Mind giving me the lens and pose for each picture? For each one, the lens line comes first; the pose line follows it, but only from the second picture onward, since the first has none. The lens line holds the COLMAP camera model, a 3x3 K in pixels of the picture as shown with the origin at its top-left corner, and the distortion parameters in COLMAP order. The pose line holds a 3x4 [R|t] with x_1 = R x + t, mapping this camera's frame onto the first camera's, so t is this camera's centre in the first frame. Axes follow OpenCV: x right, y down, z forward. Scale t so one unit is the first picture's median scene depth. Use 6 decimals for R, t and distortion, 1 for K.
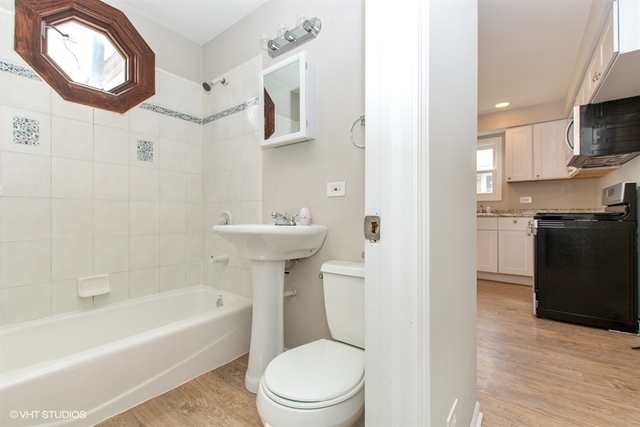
lens RADIAL K [[276.4, 0, 322.9], [0, 276.4, 214.6], [0, 0, 1]] dist [0.001784, -0.000657]
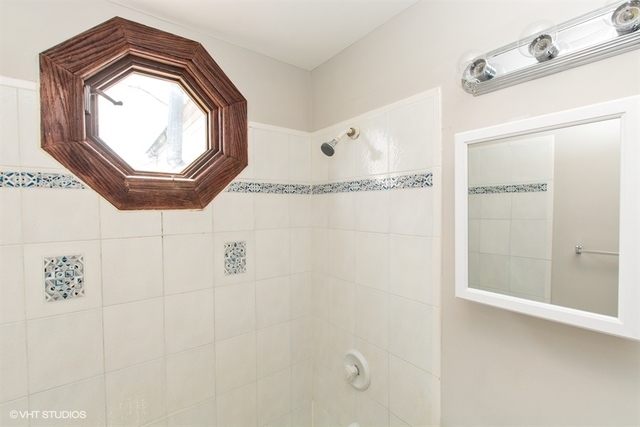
lens RADIAL K [[285.3, 0, 320.0], [0, 285.3, 213.5], [0, 0, 1]] dist [-0.000288, -0.000315]
pose [[0.963641, 0.003779, -0.267174, -0.297378], [0.004215, 0.999561, 0.029341, -0.373171], [0.267168, -0.029401, 0.963201, 0.449637]]
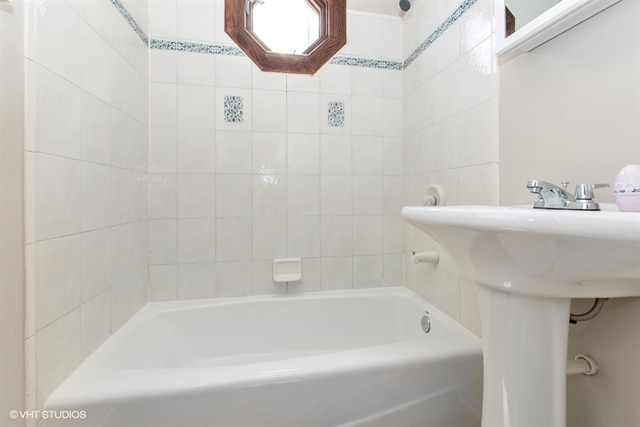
lens RADIAL K [[283.2, 0, 328.8], [0, 283.2, 194.9], [0, 0, 1]] dist [0.002293, 0.000025]
pose [[0.748749, -0.004414, -0.662839, -0.103813], [0.003512, 0.999990, -0.002692, 0.013255], [0.662845, -0.000313, 0.748757, 0.371853]]
